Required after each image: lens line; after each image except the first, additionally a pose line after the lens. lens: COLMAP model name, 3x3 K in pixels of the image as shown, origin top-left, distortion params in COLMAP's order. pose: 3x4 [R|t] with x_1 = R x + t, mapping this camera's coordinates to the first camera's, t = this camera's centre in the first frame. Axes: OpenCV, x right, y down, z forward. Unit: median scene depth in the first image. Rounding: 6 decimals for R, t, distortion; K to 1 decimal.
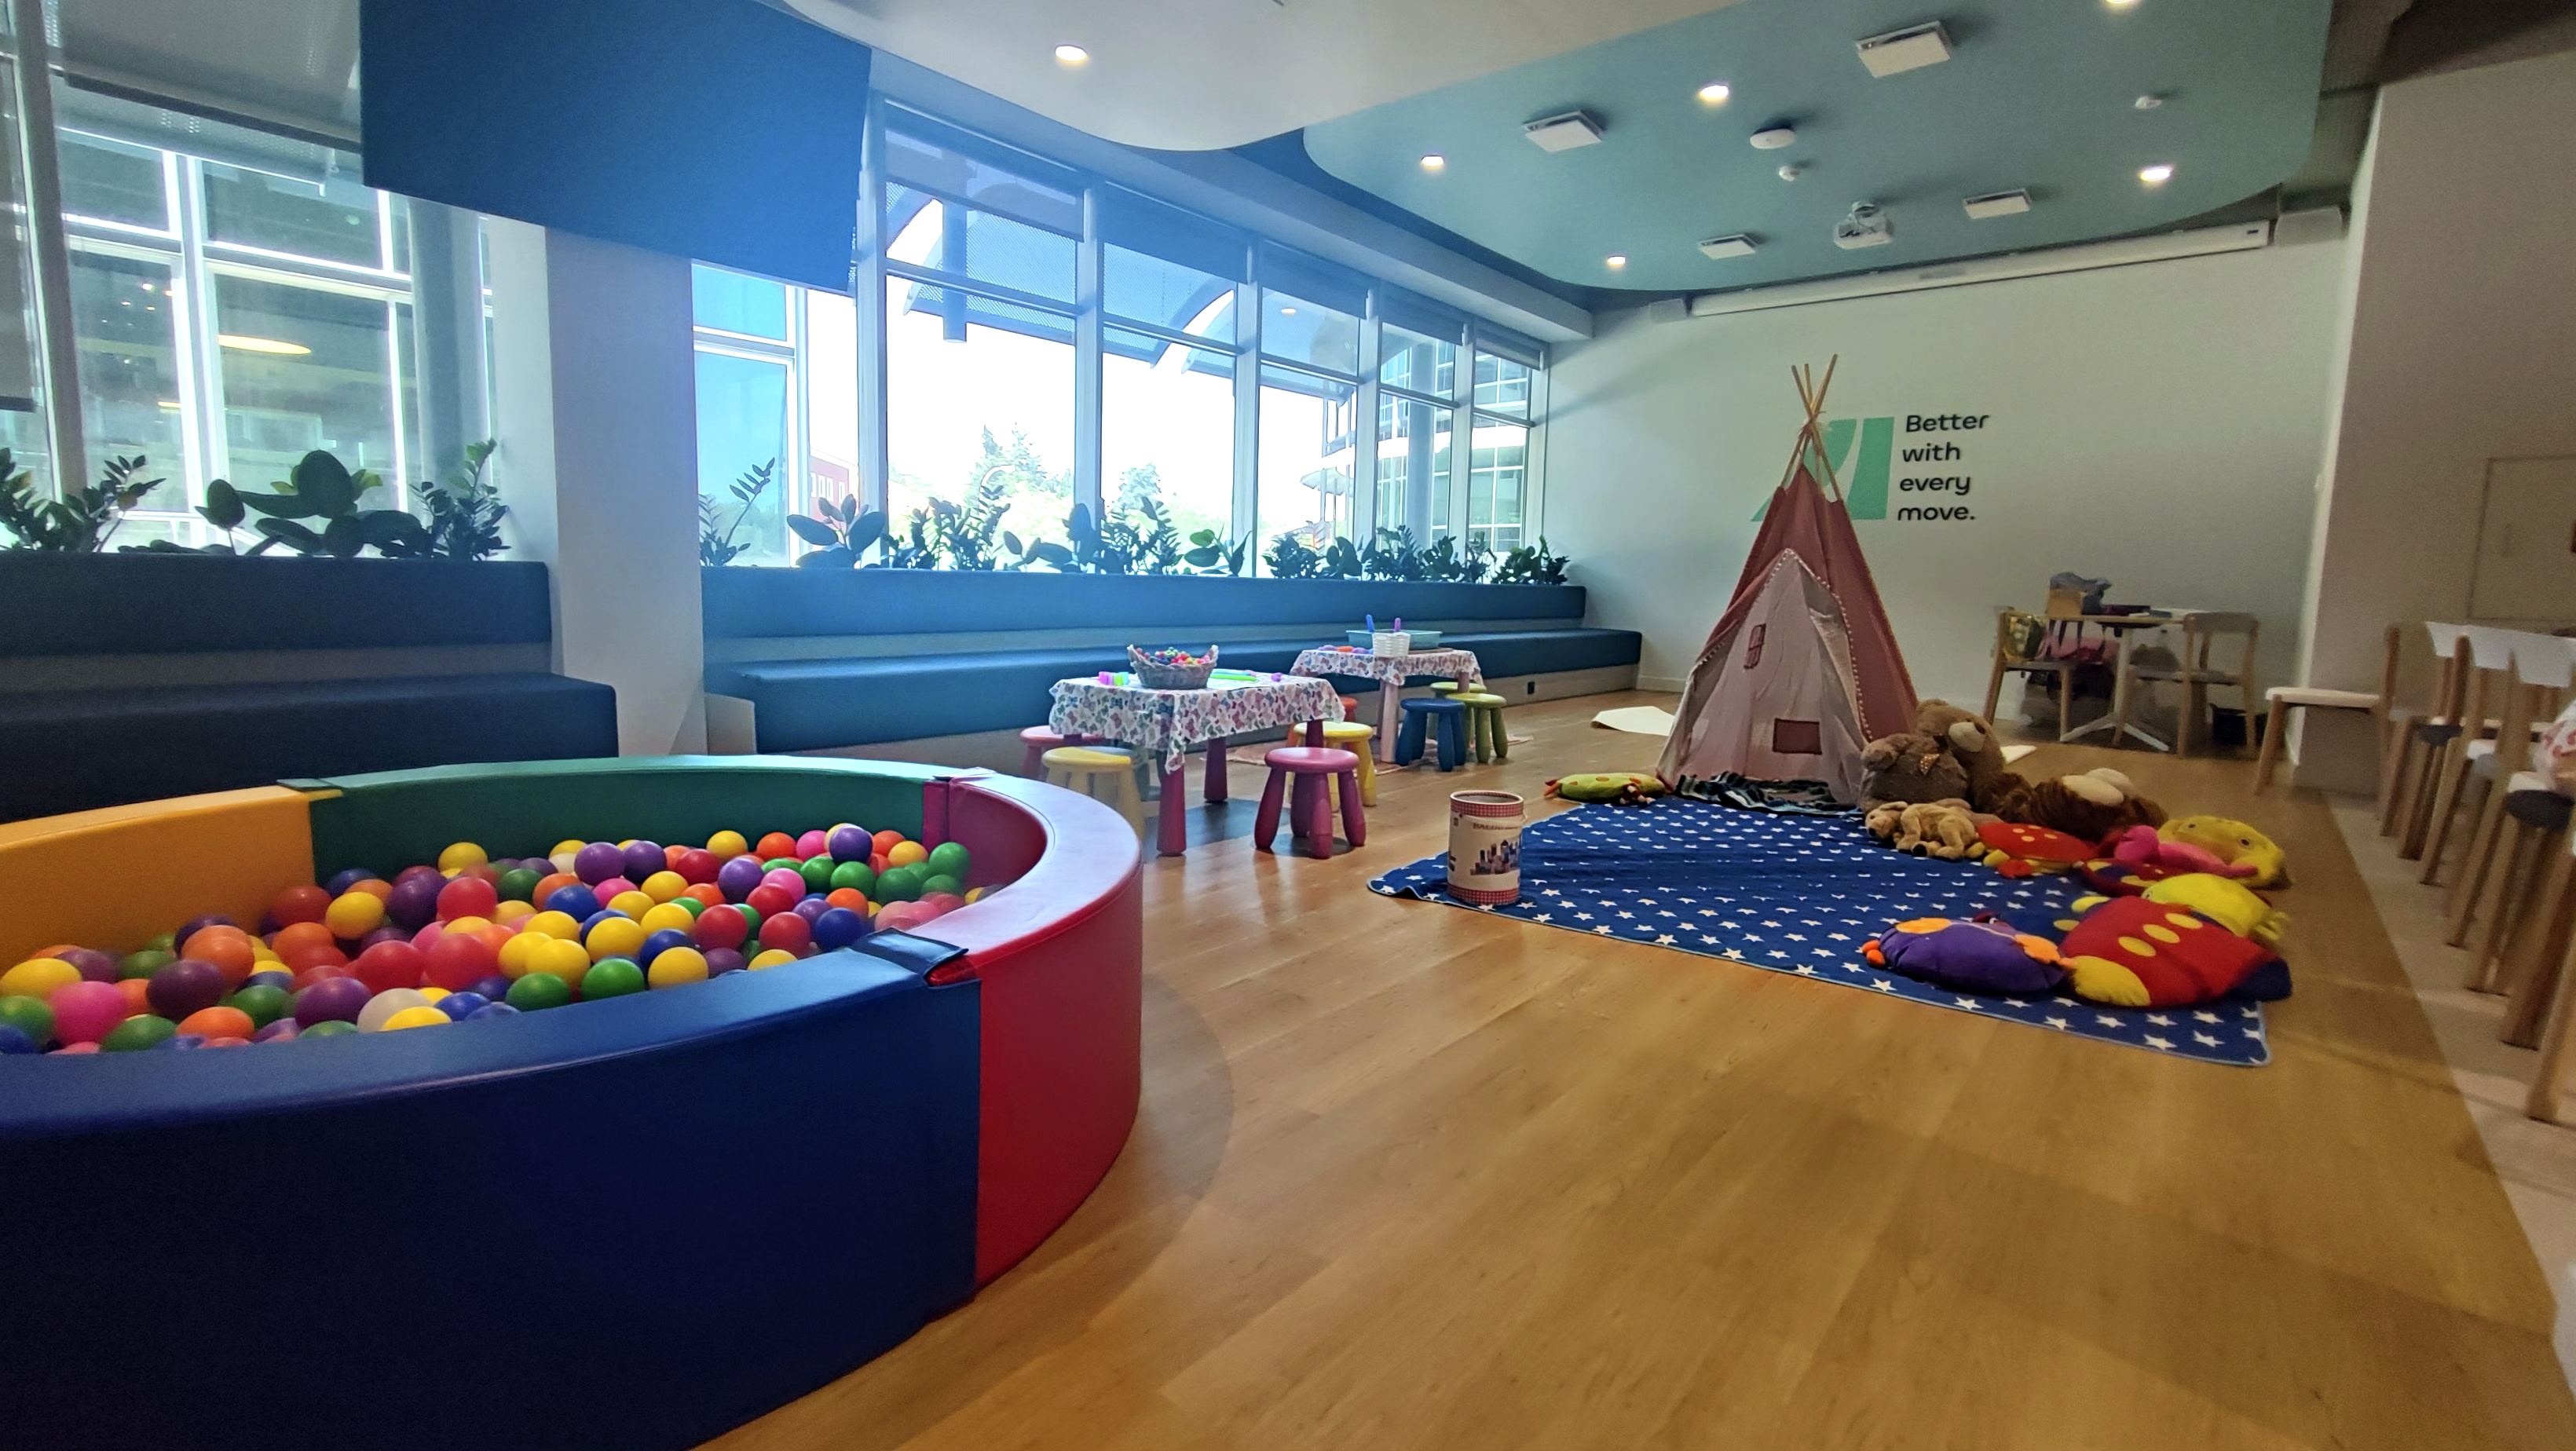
lens RADIAL K [[1179.3, 0, 1284.5], [0, 1179.3, 709.5], [0, 0, 1]] dist [0.003763, 0.000462]
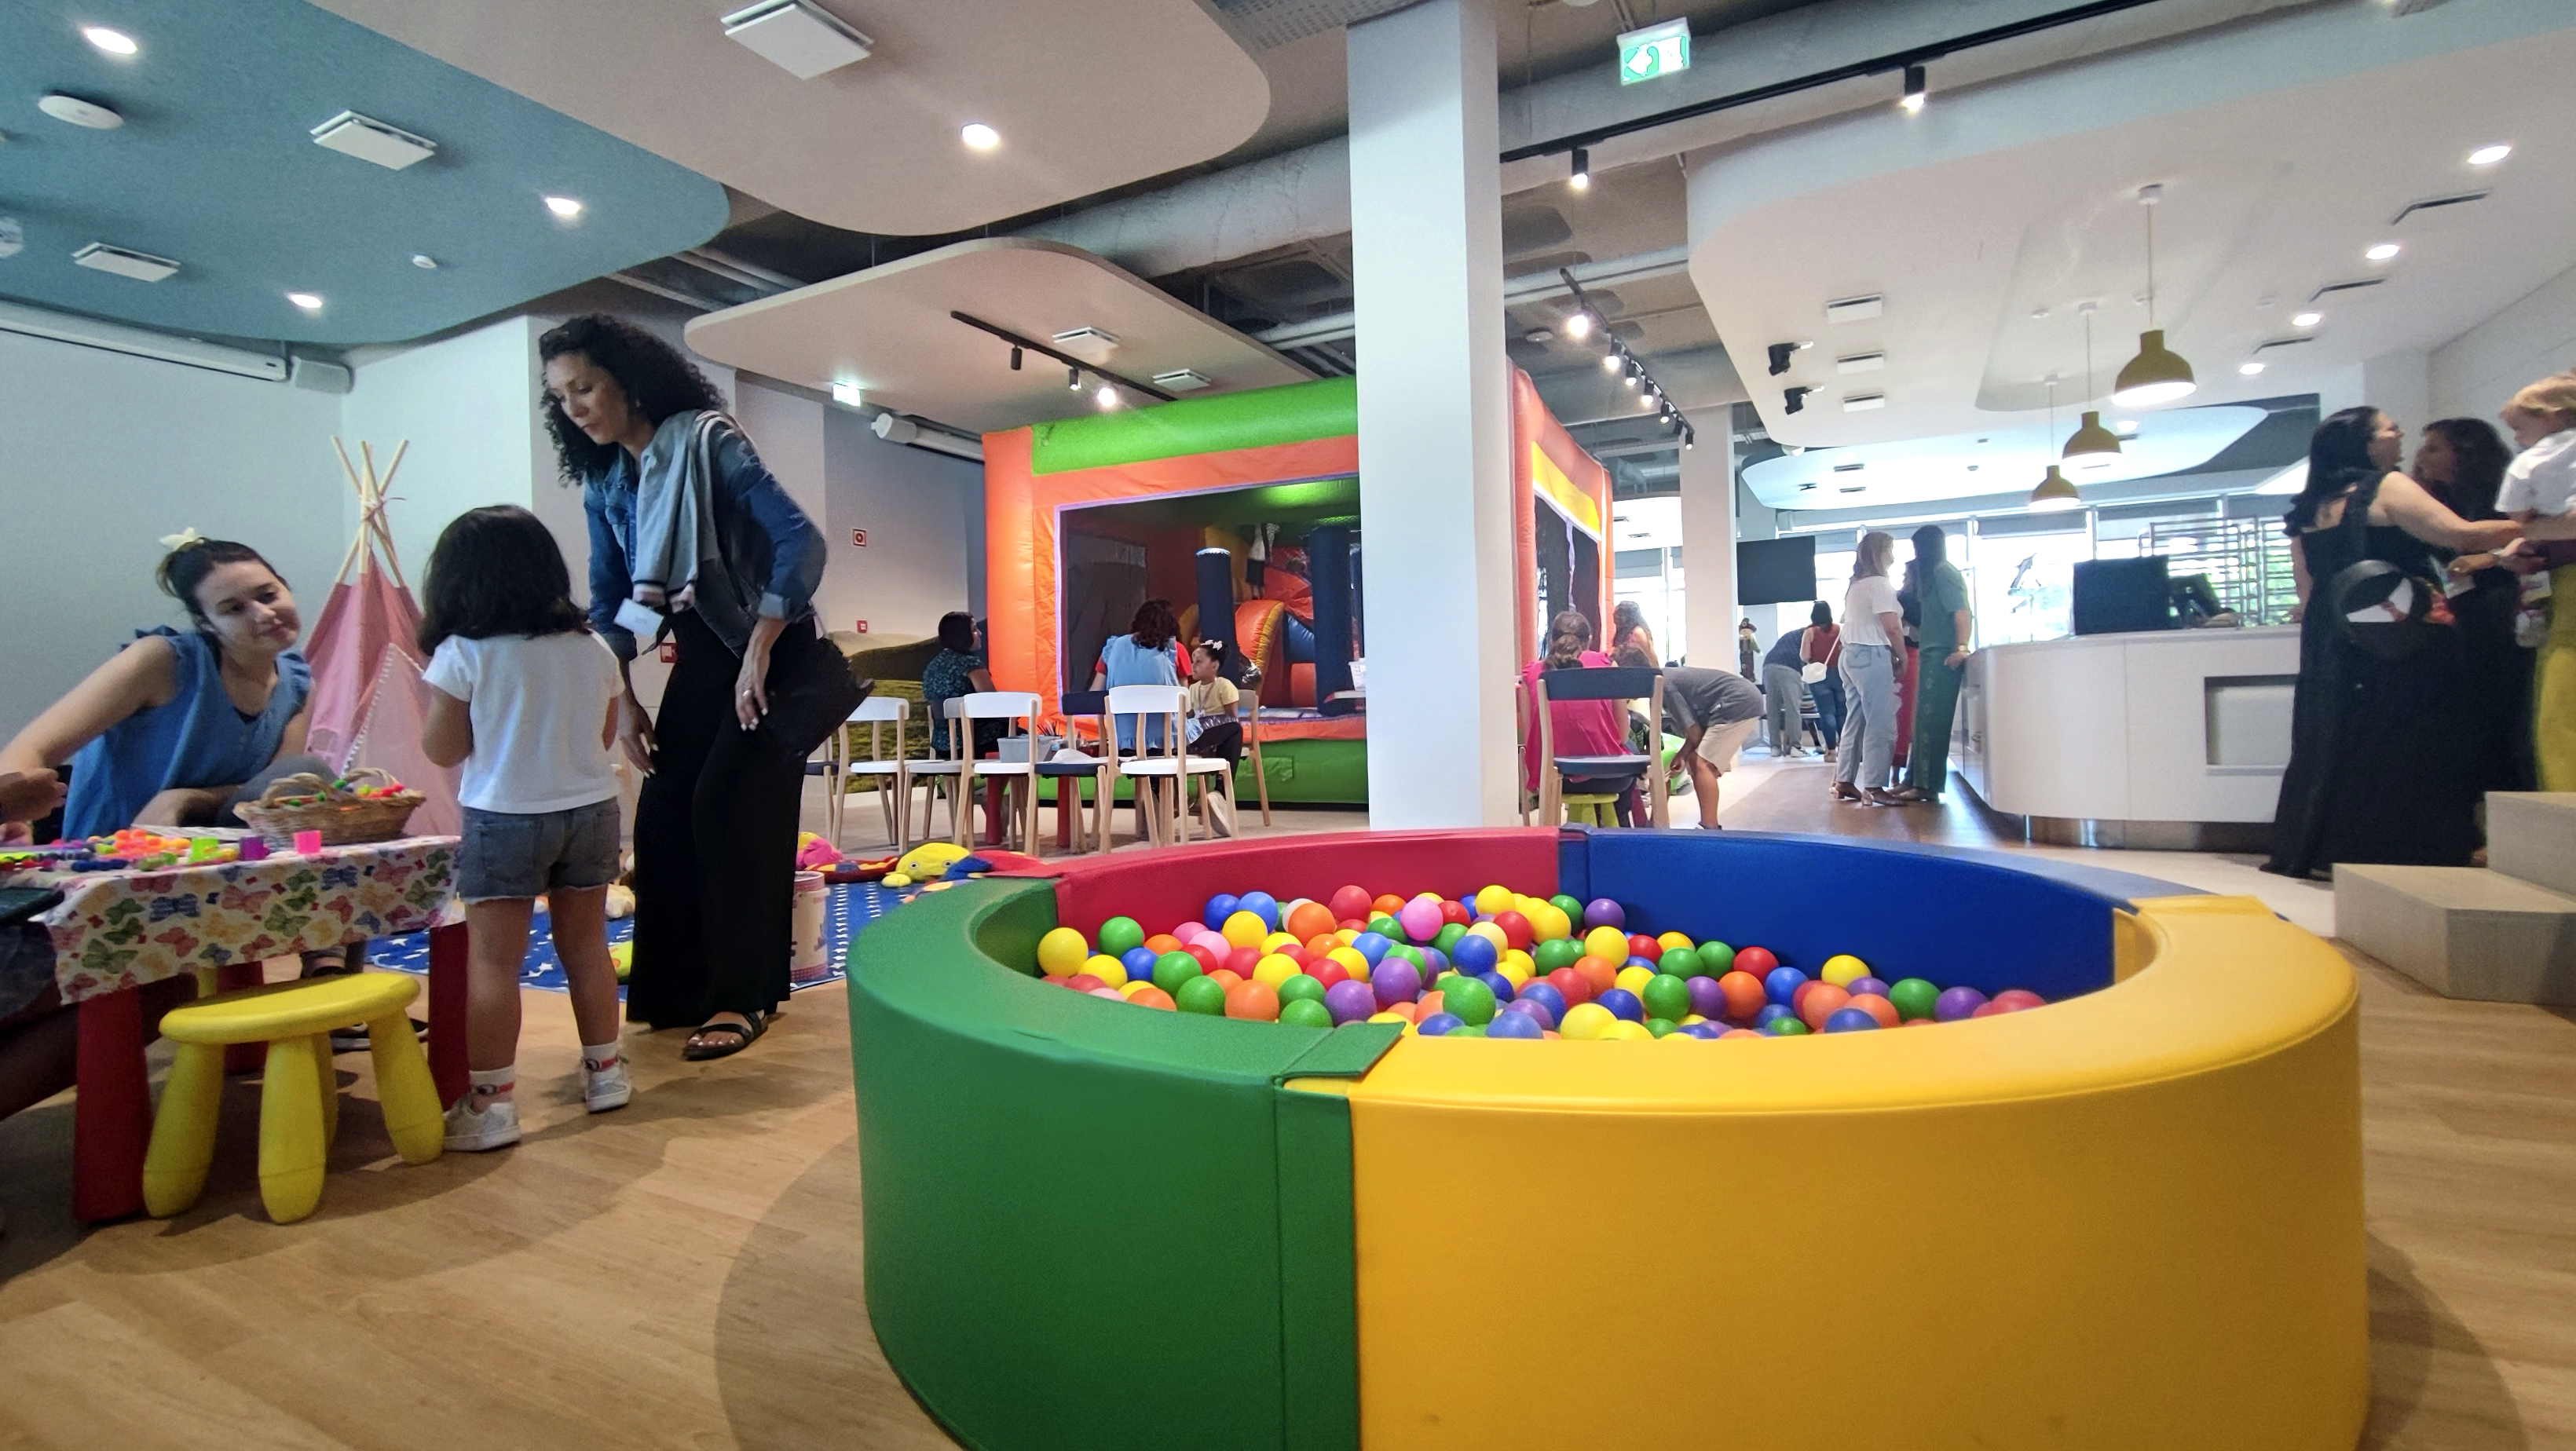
lens RADIAL K [[1178.2, 0, 1285.6], [0, 1178.2, 709.0], [0, 0, 1]] dist [-0.017568, 0.012991]
pose [[-0.185911, -0.023392, 0.982288, -0.397251], [0.130527, 0.990268, 0.048286, -0.029149], [-0.973858, 0.137192, -0.181049, 0.349710]]
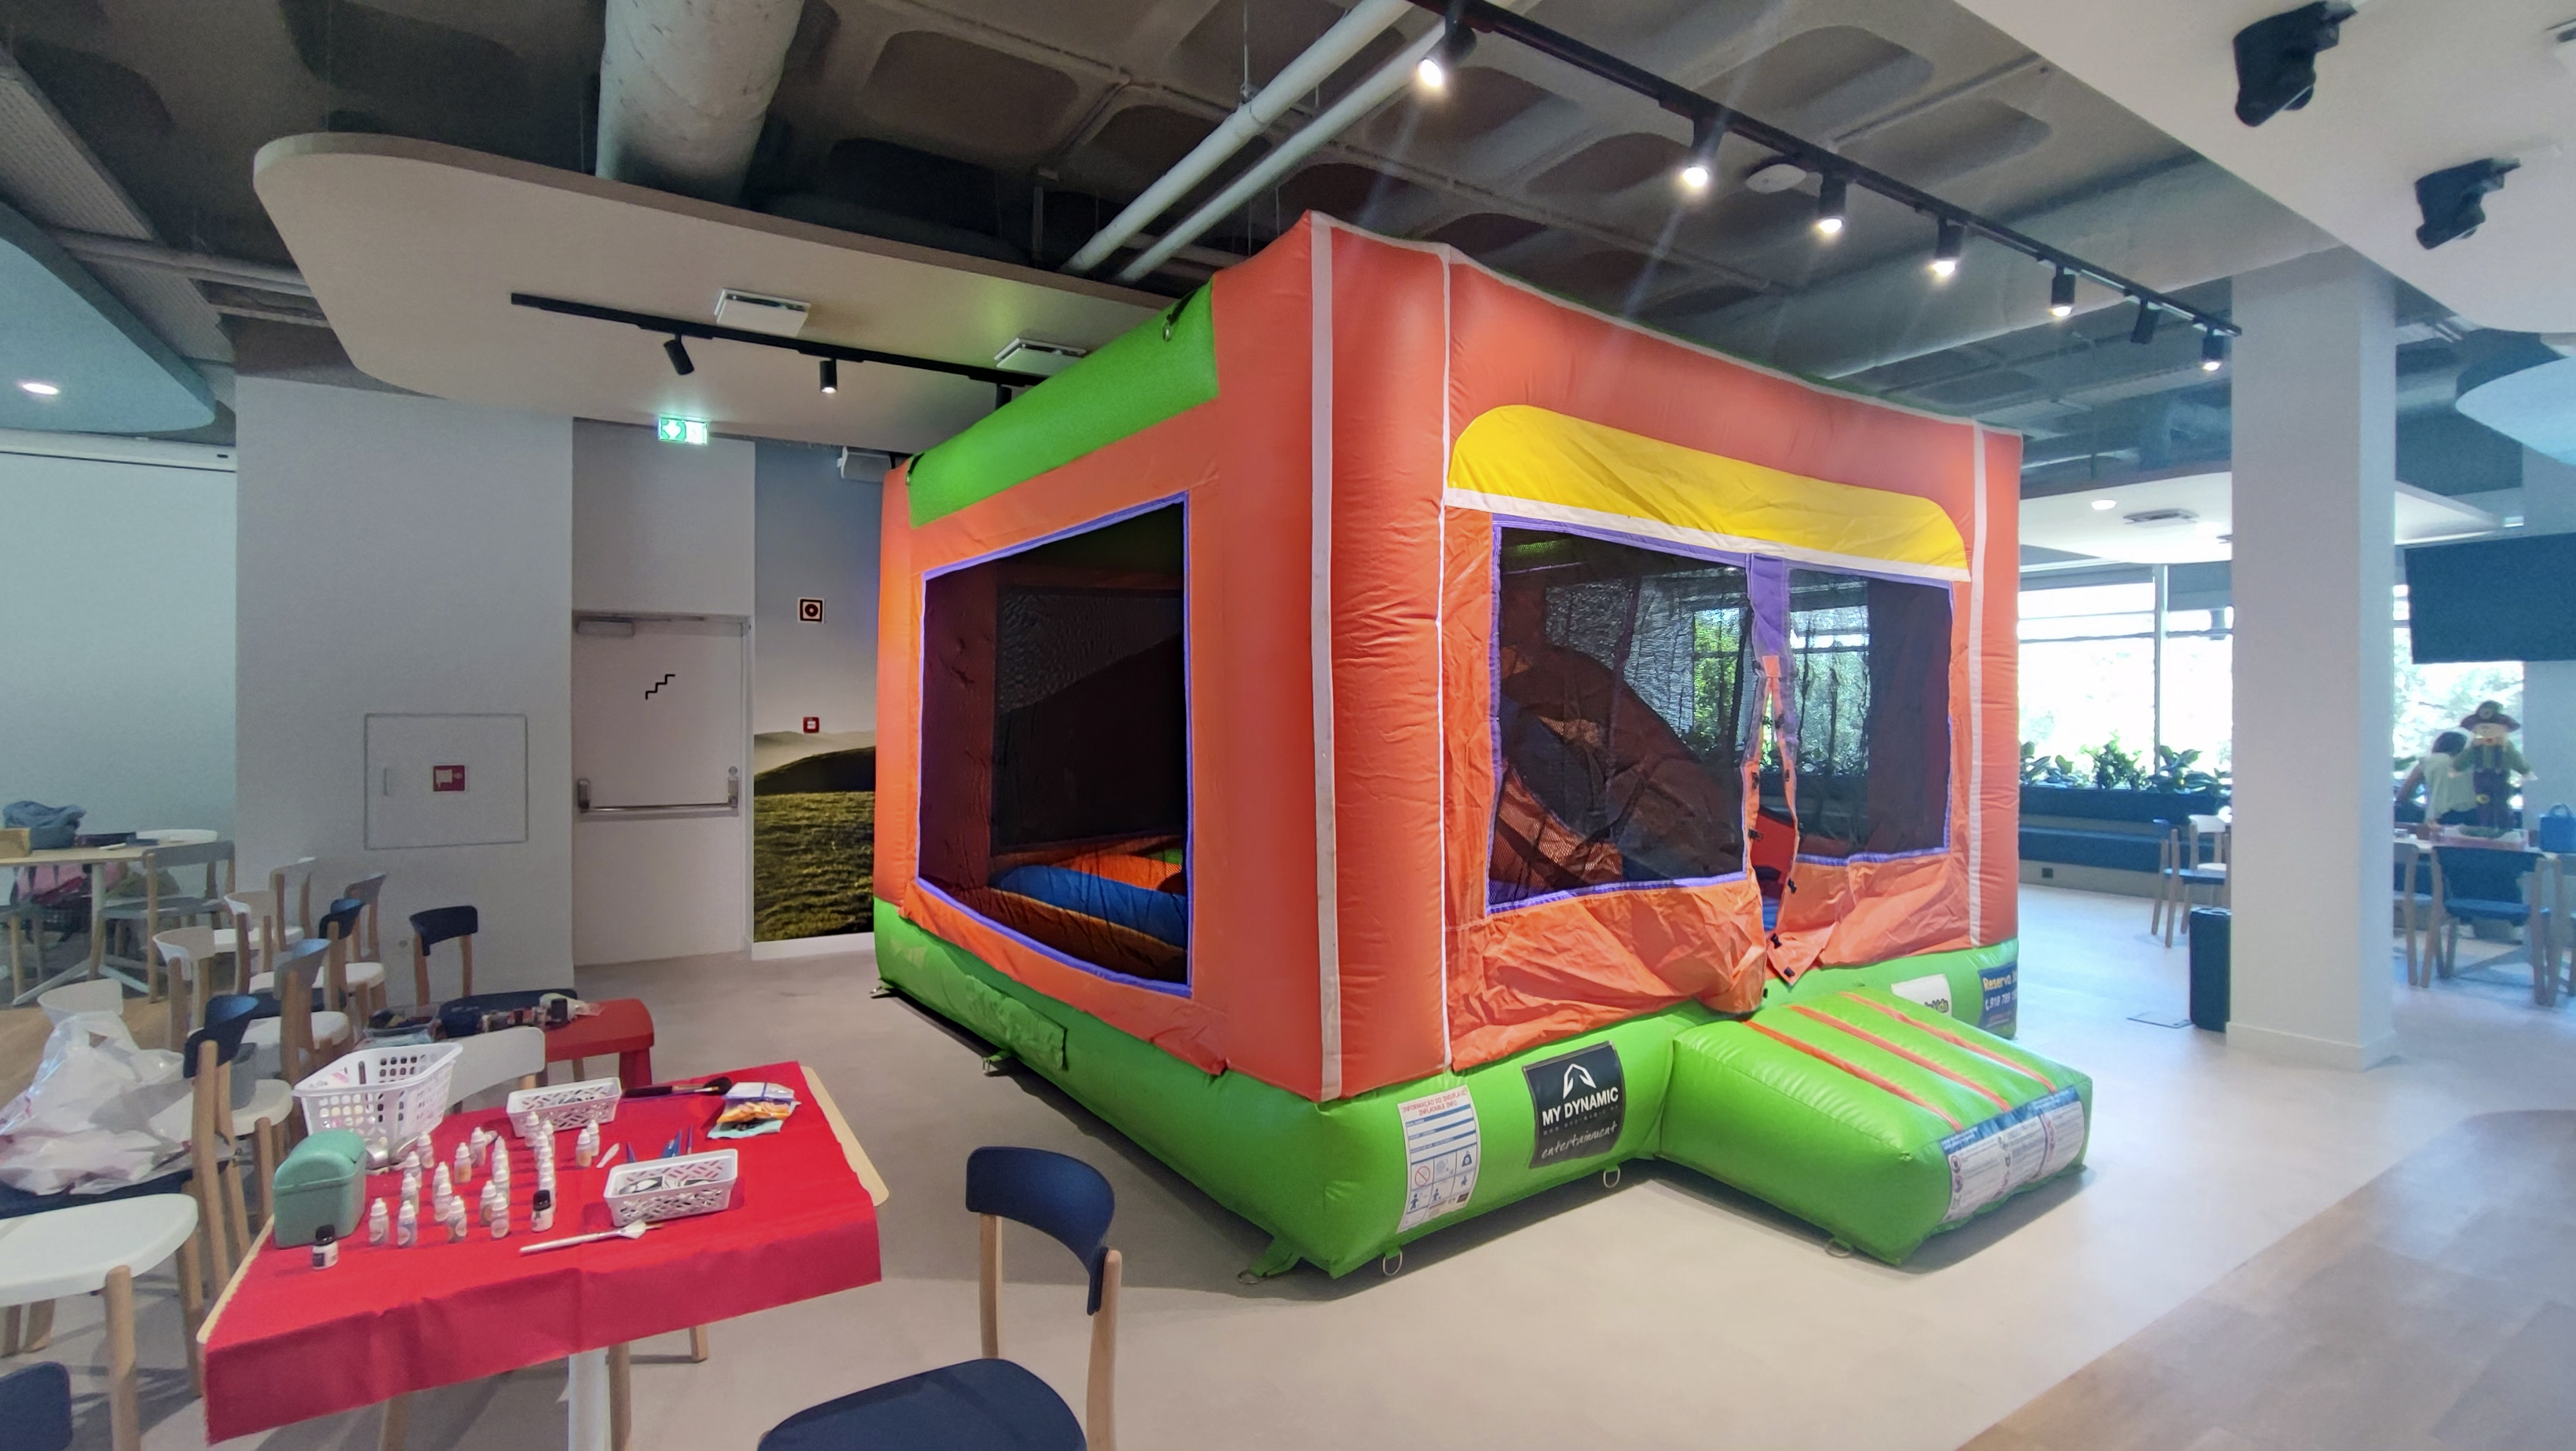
lens RADIAL K [[1178.2, 0, 1285.6], [0, 1178.2, 709.0], [0, 0, 1]] dist [-0.017568, 0.012991]
pose [[0.333683, -0.024551, 0.942366, 0.165238], [0.110109, 0.993833, -0.013097, -0.072928], [-0.936233, 0.108133, 0.334328, -0.173008]]
